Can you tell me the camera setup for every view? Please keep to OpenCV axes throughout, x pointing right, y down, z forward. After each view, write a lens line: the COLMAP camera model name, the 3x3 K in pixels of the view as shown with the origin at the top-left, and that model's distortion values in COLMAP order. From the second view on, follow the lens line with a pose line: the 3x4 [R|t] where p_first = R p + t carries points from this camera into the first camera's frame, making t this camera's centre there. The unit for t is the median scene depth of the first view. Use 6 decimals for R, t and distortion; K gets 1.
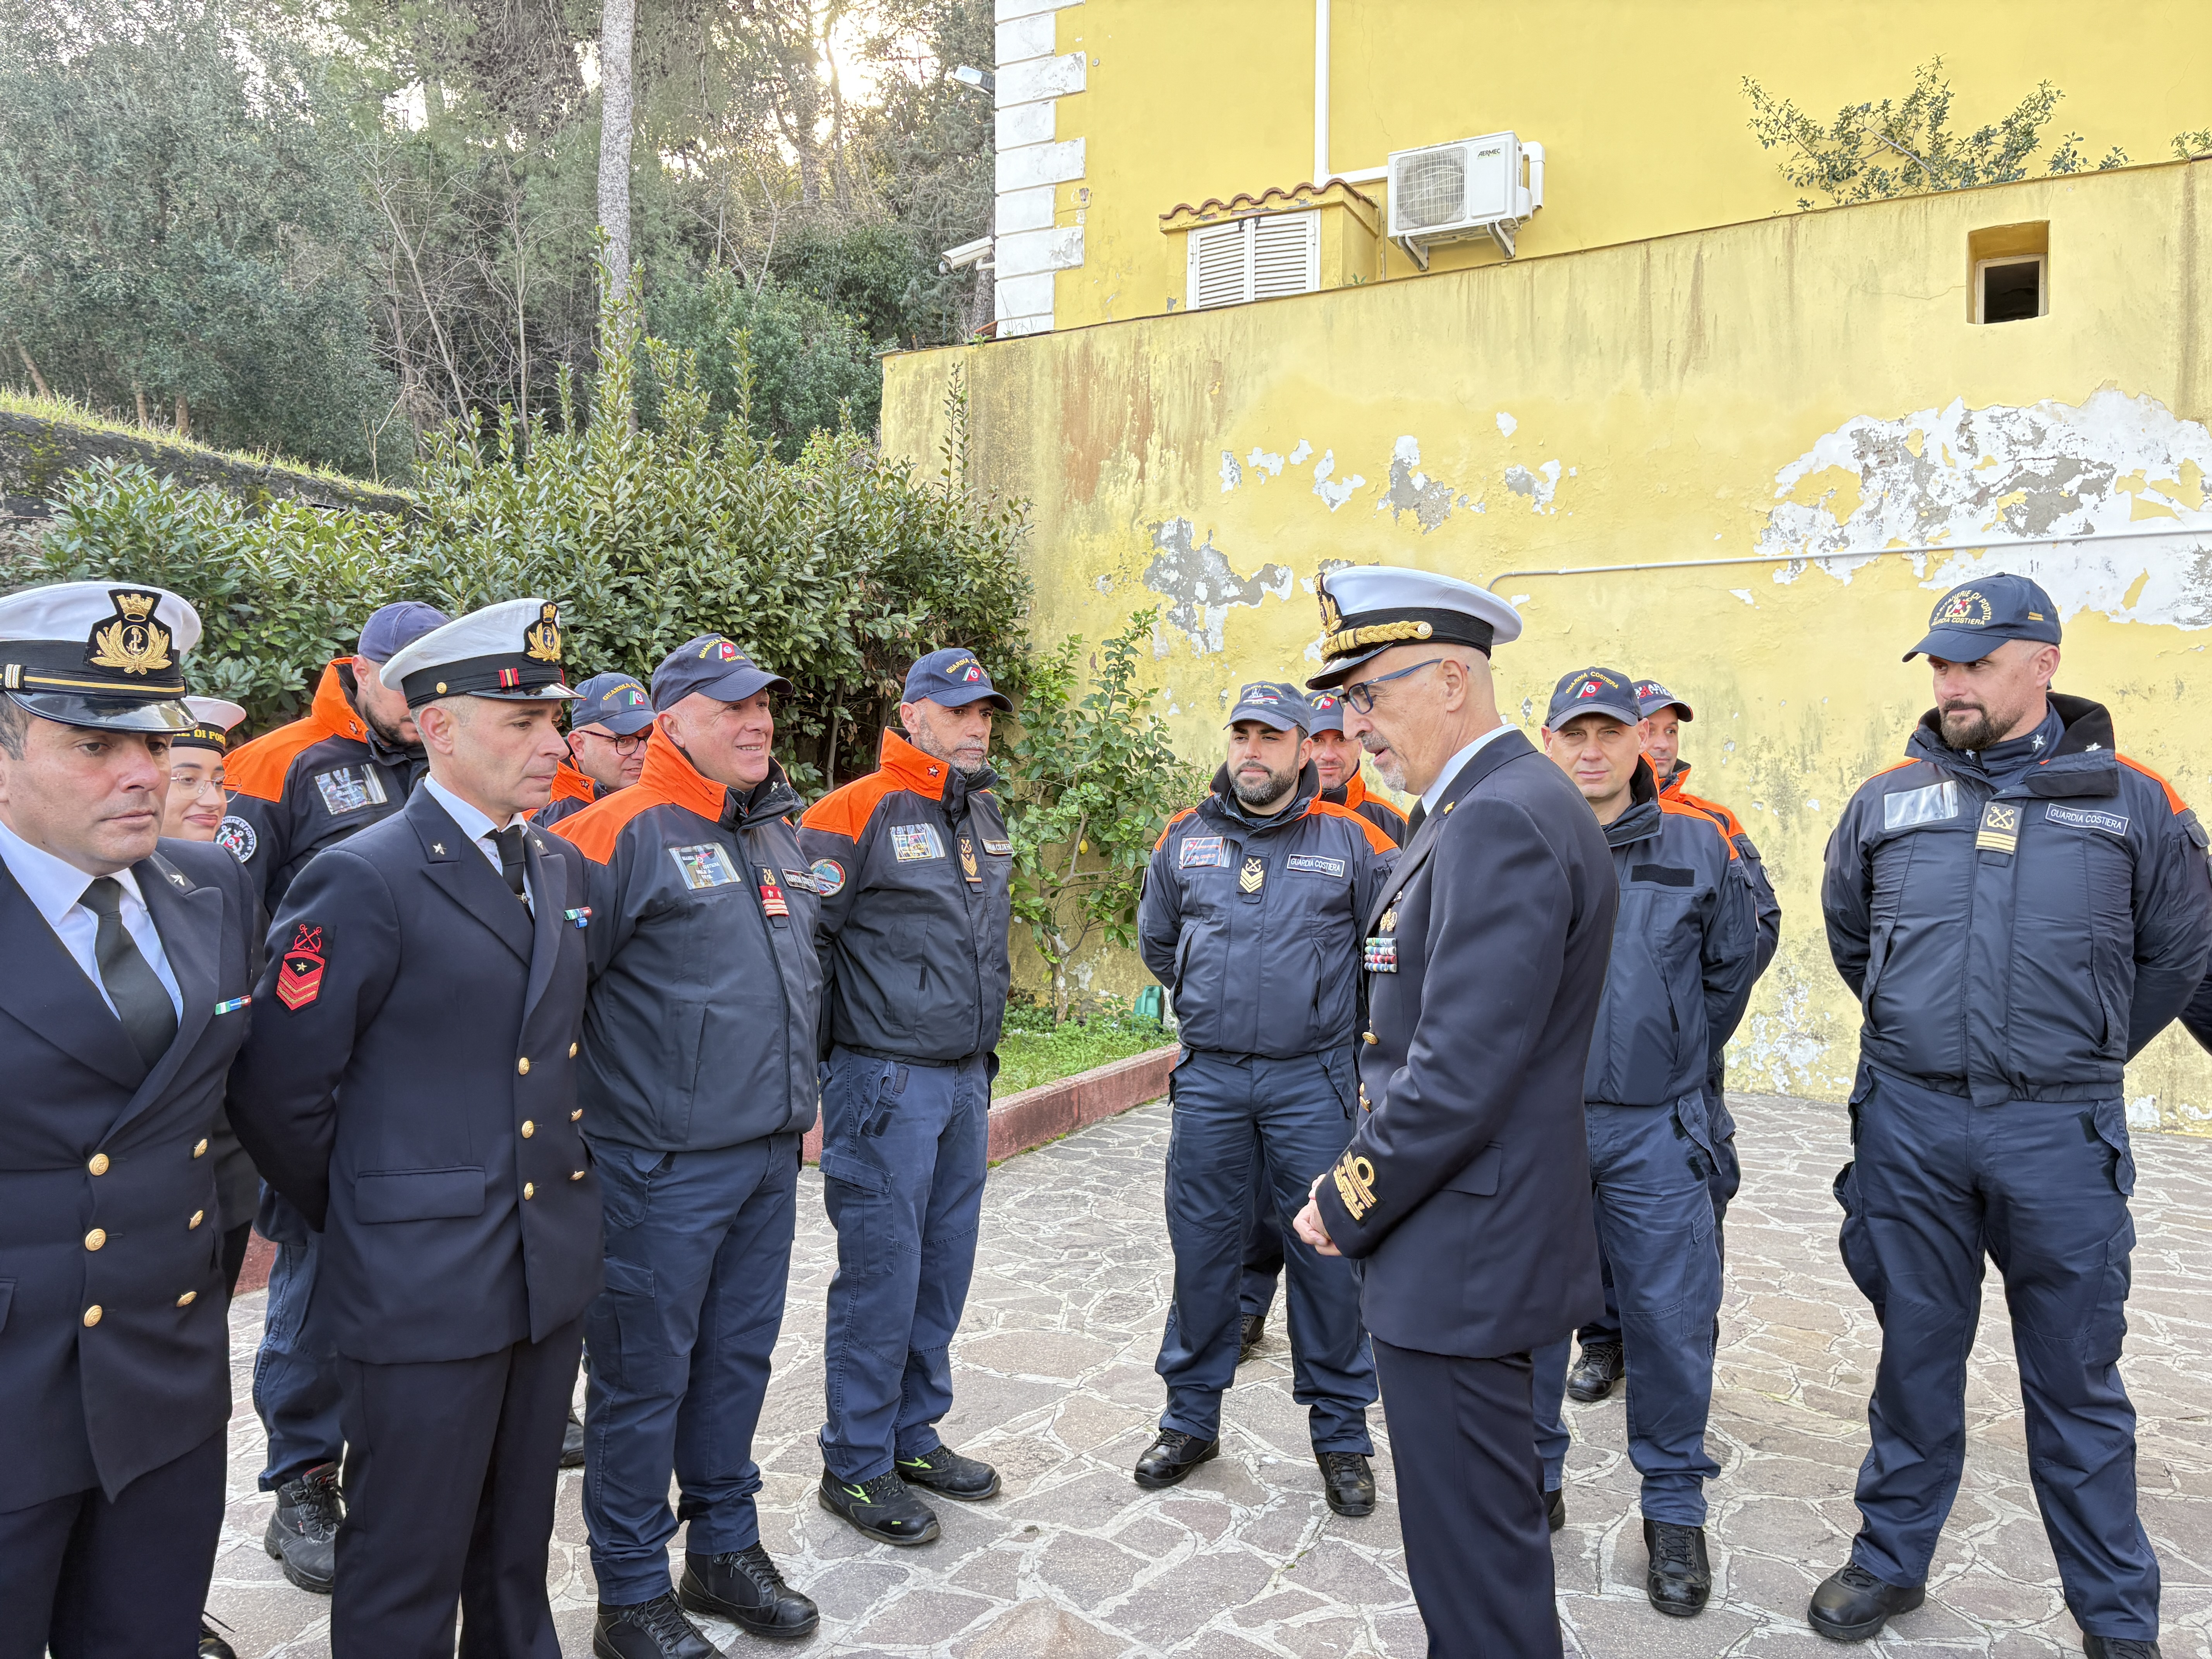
lens RADIAL K [[1684.8, 0, 1099.7], [0, 1684.8, 847.1], [0, 0, 1]] dist [0.052950, -0.061578]
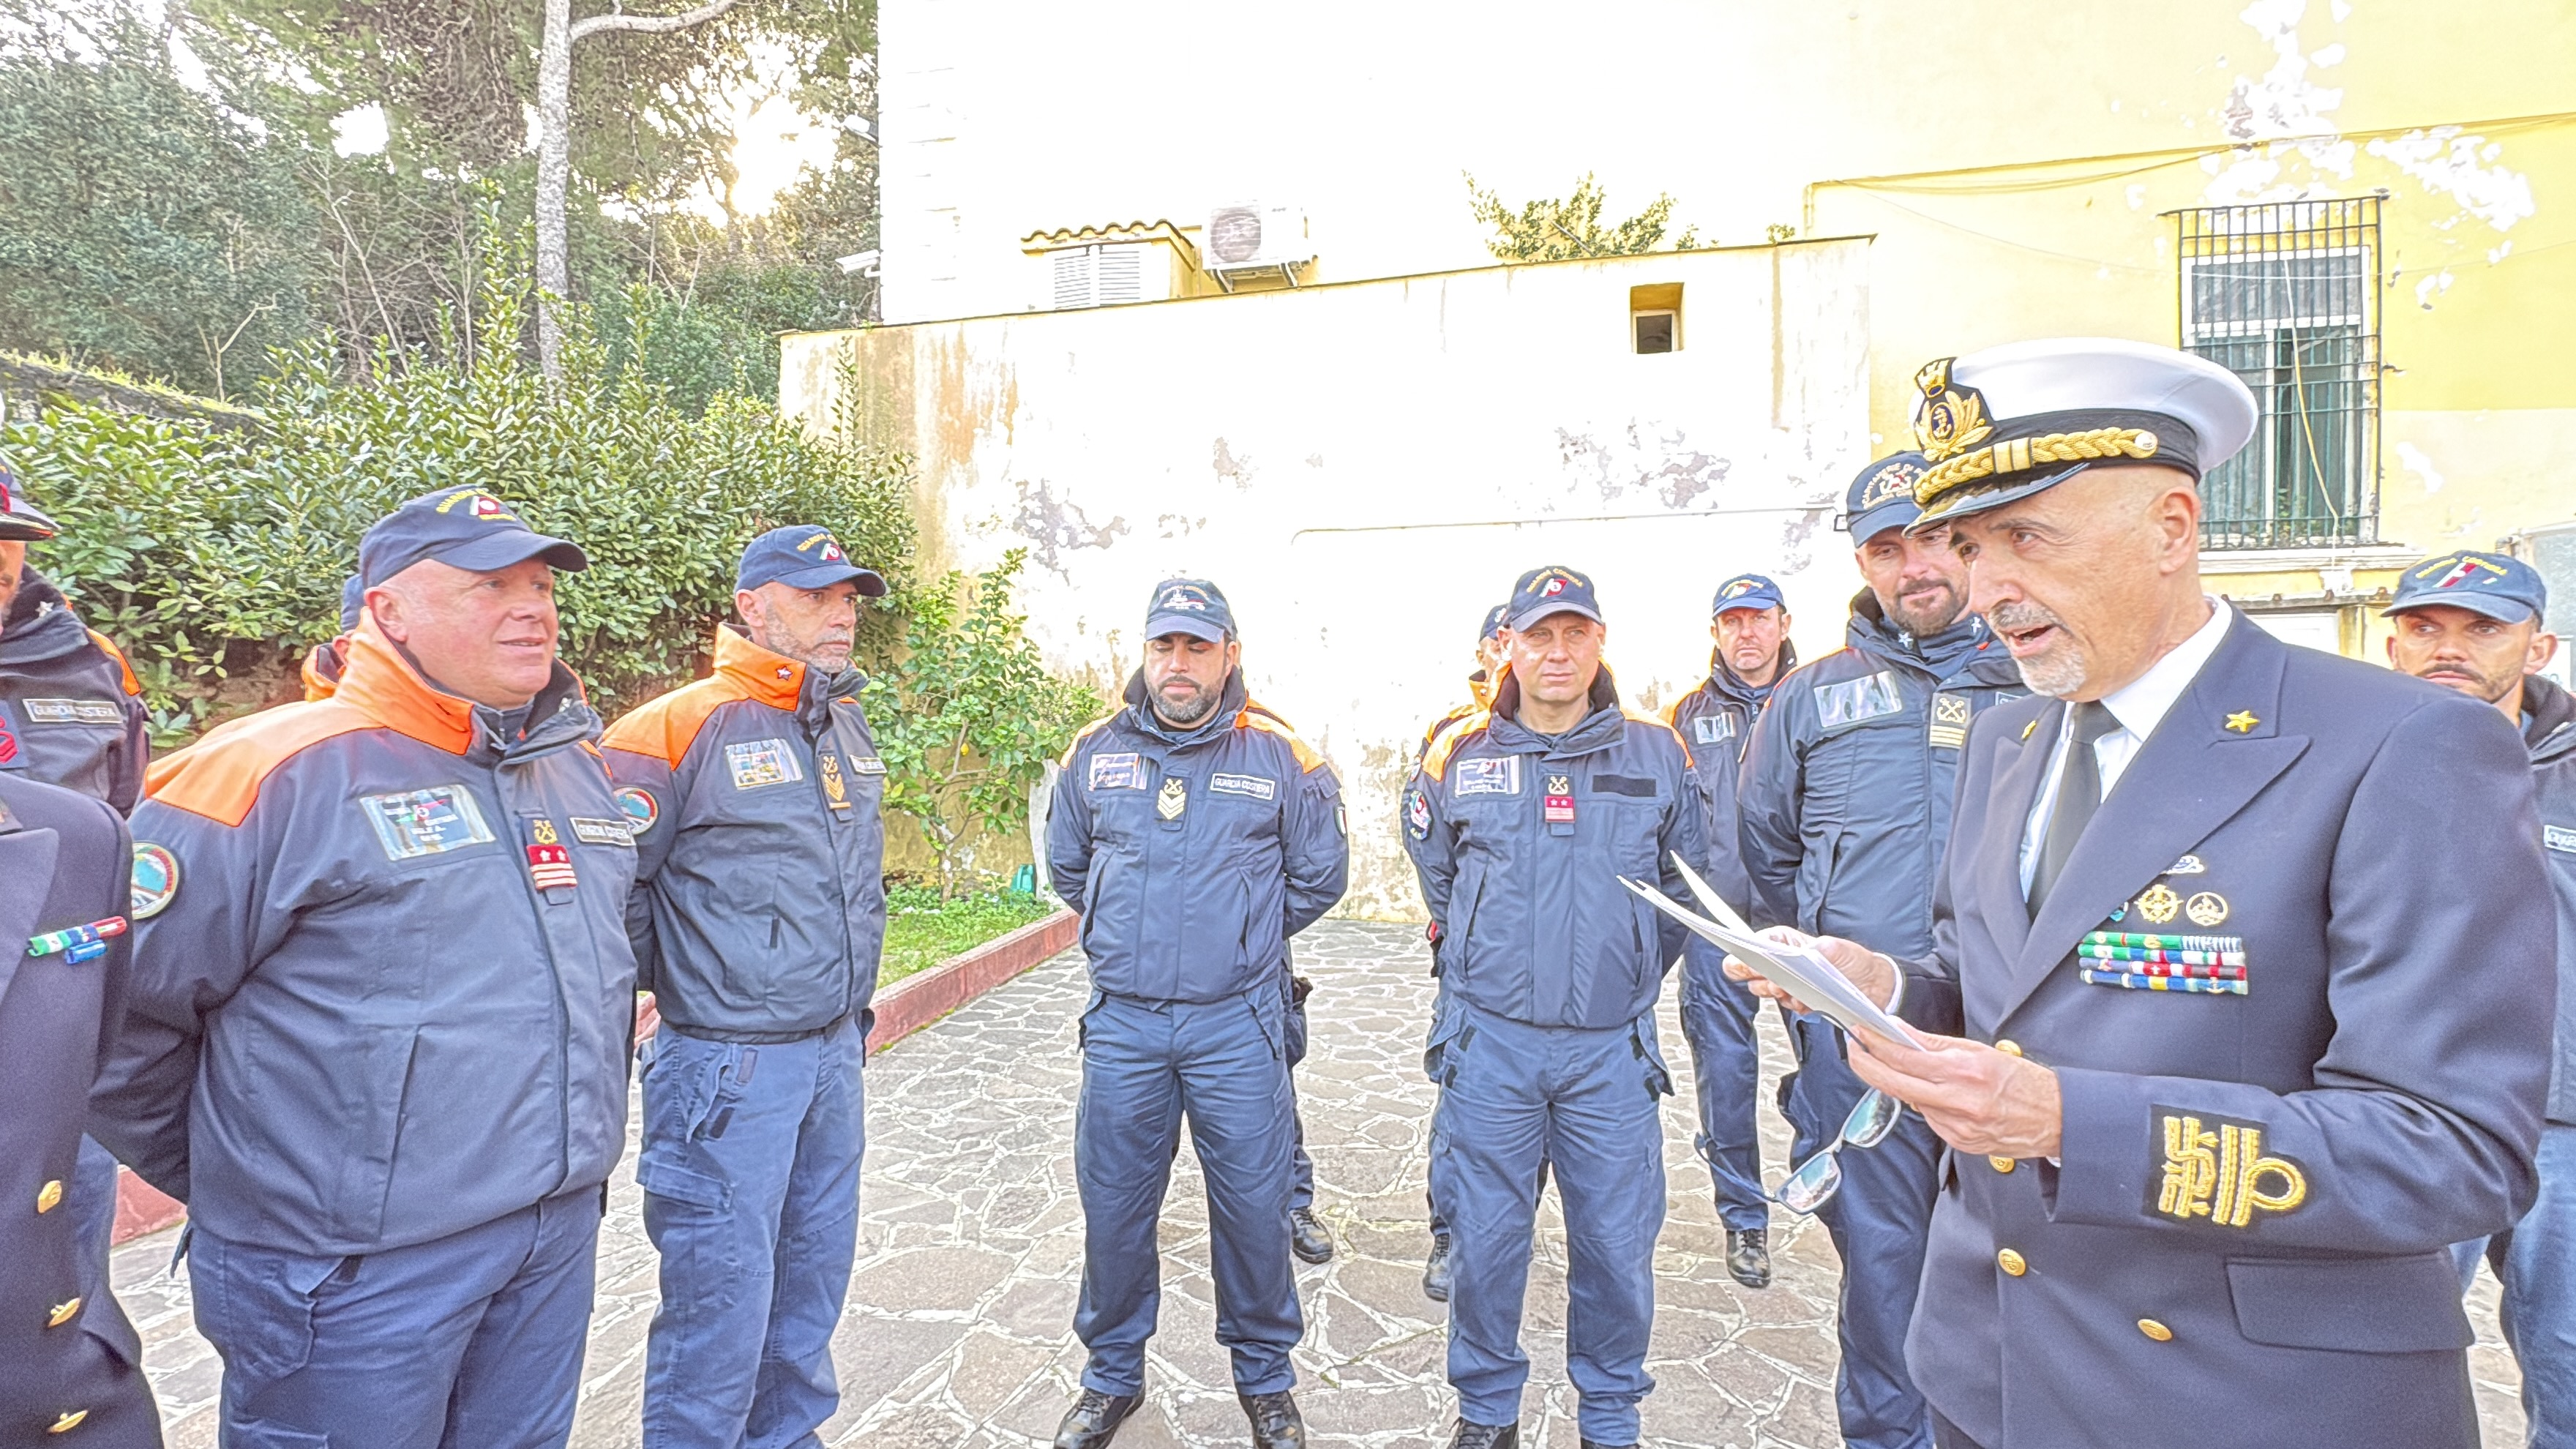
lens RADIAL K [[1169.0, 0, 1287.8], [0, 1169.0, 713.0], [0, 0, 1]] dist [0.000345, -0.000647]
pose [[0.964911, -0.014066, 0.262201, -0.006025], [0.019790, 0.999620, -0.019202, -0.005988], [-0.261831, 0.023717, 0.964822, 0.162916]]
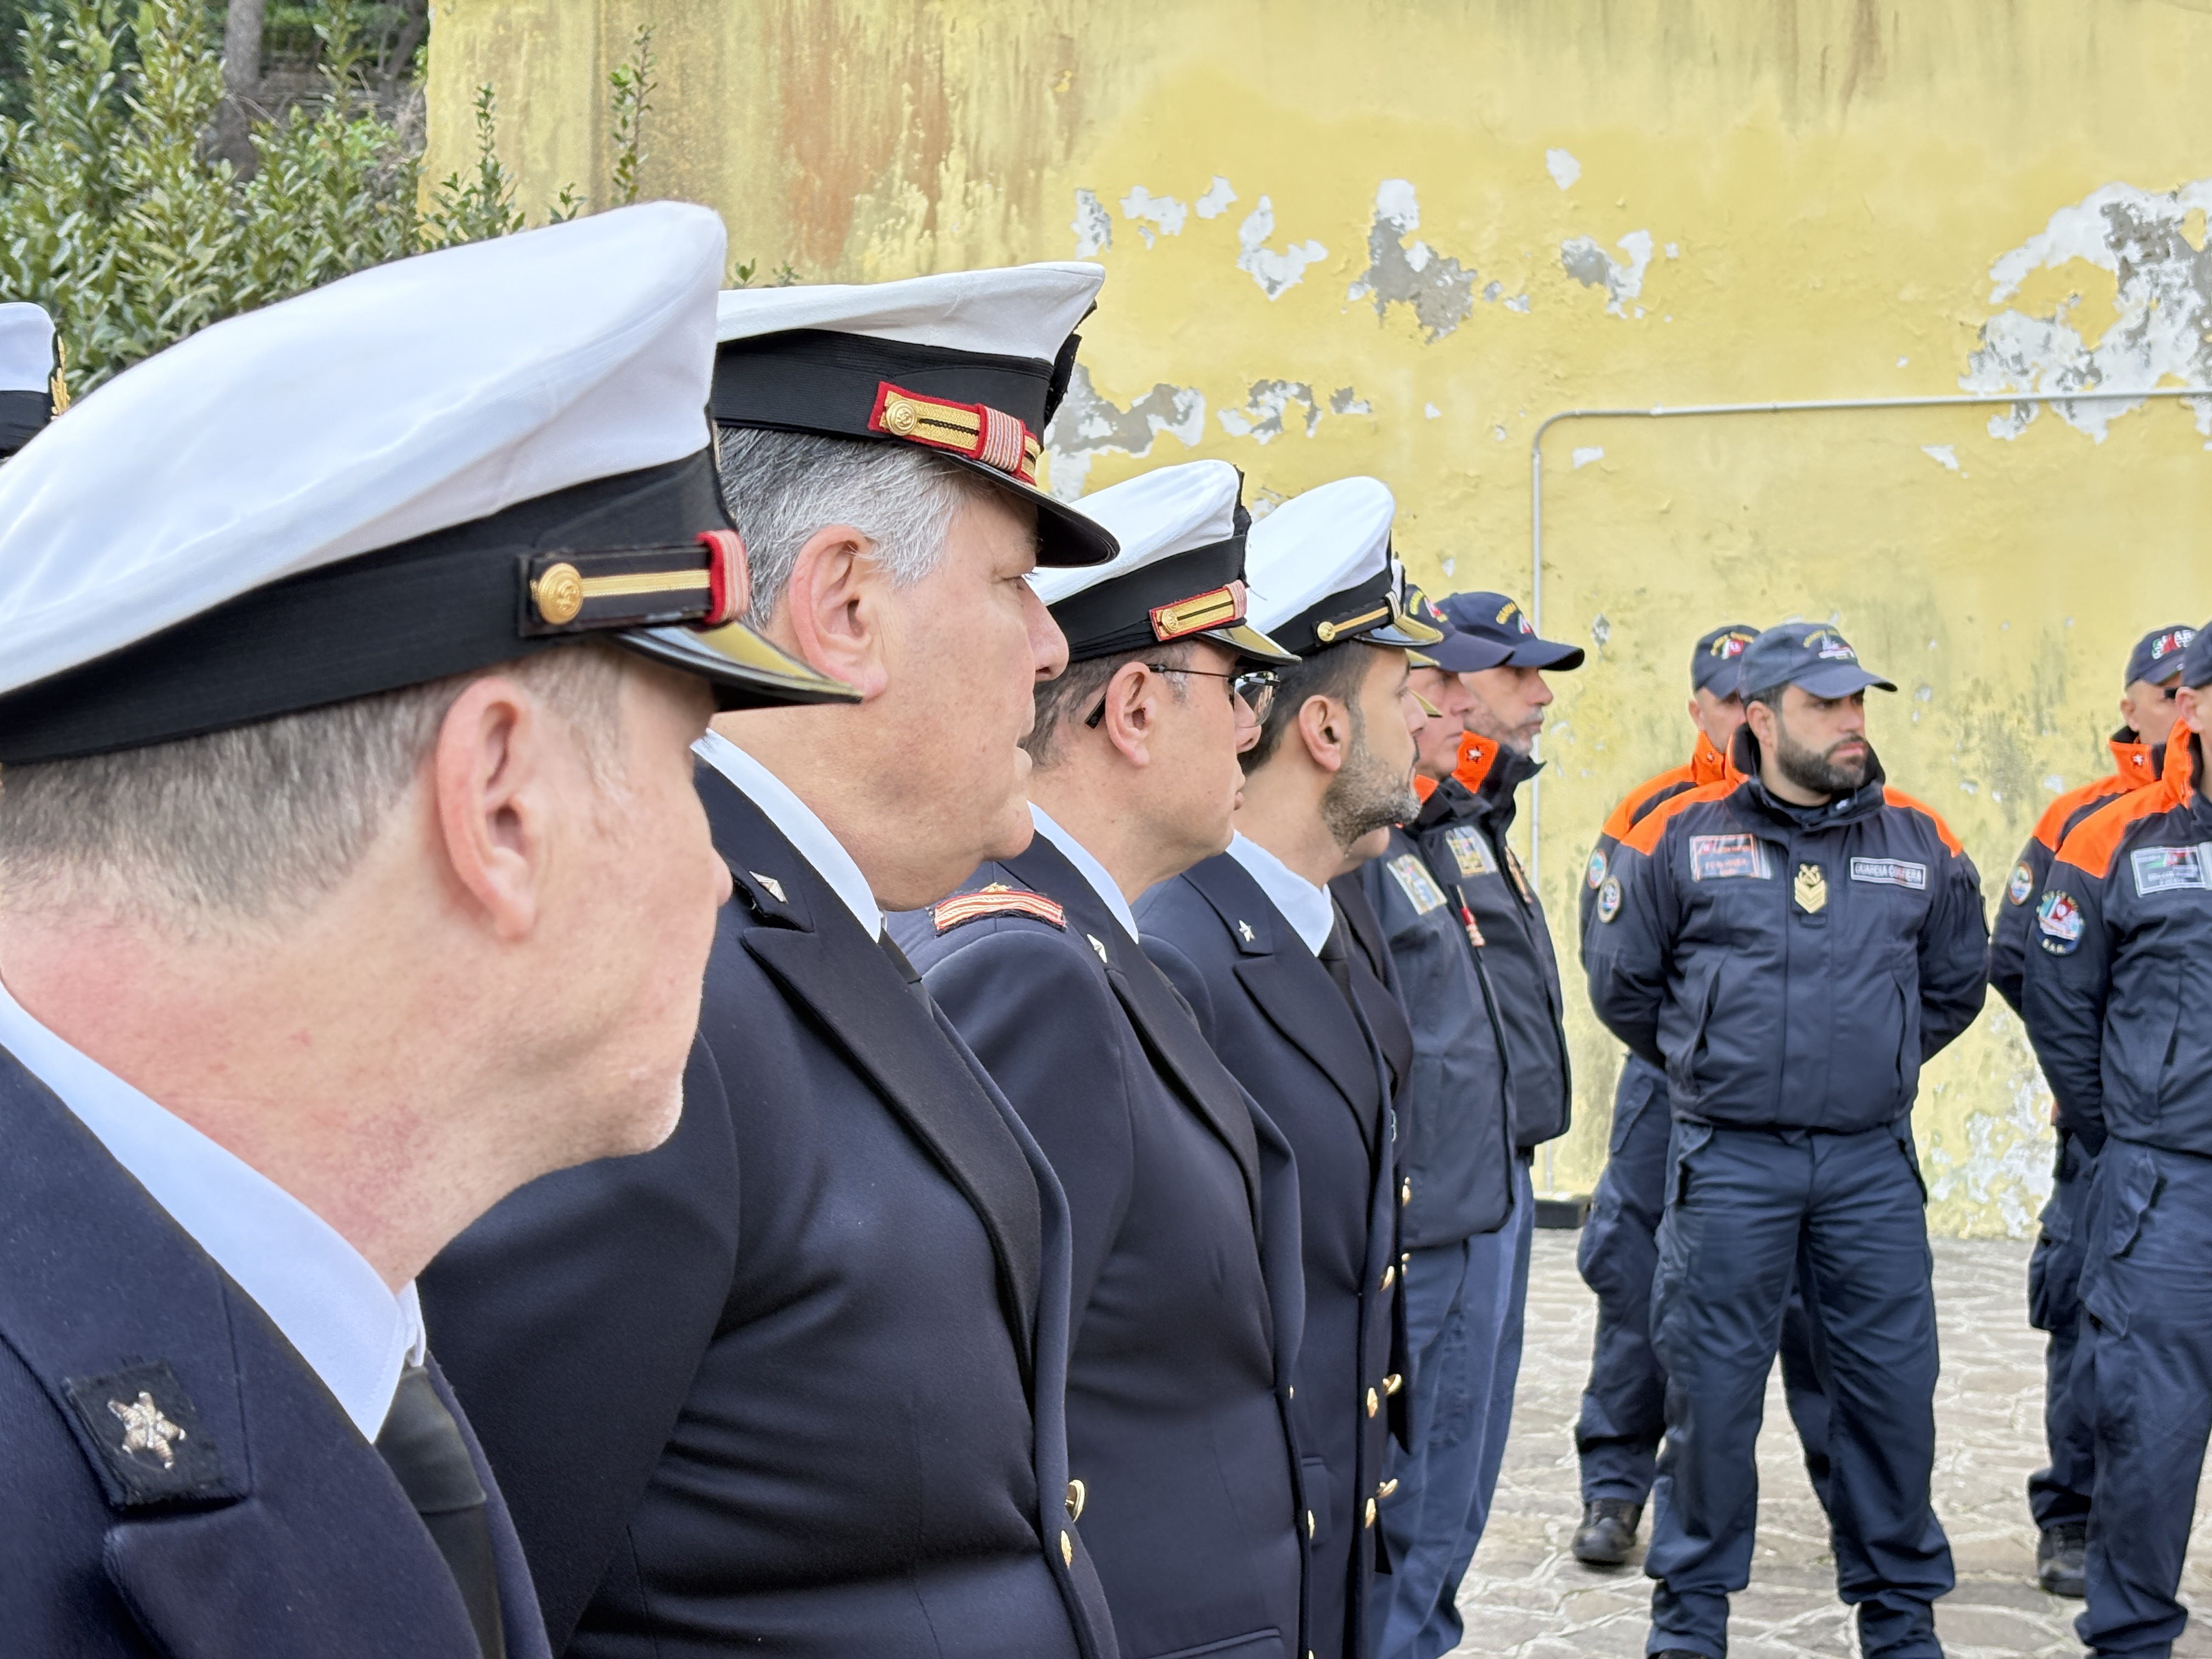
lens RADIAL K [[3319.0, 0, 1106.0], [0, 3319.0, 829.5], [0, 0, 1]] dist [0.258933, -0.871683]
pose [[0.969207, -0.011377, 0.245985, -0.233528], [0.014612, 0.999829, -0.011332, 0.001269], [-0.245814, 0.014577, 0.969207, -0.142298]]
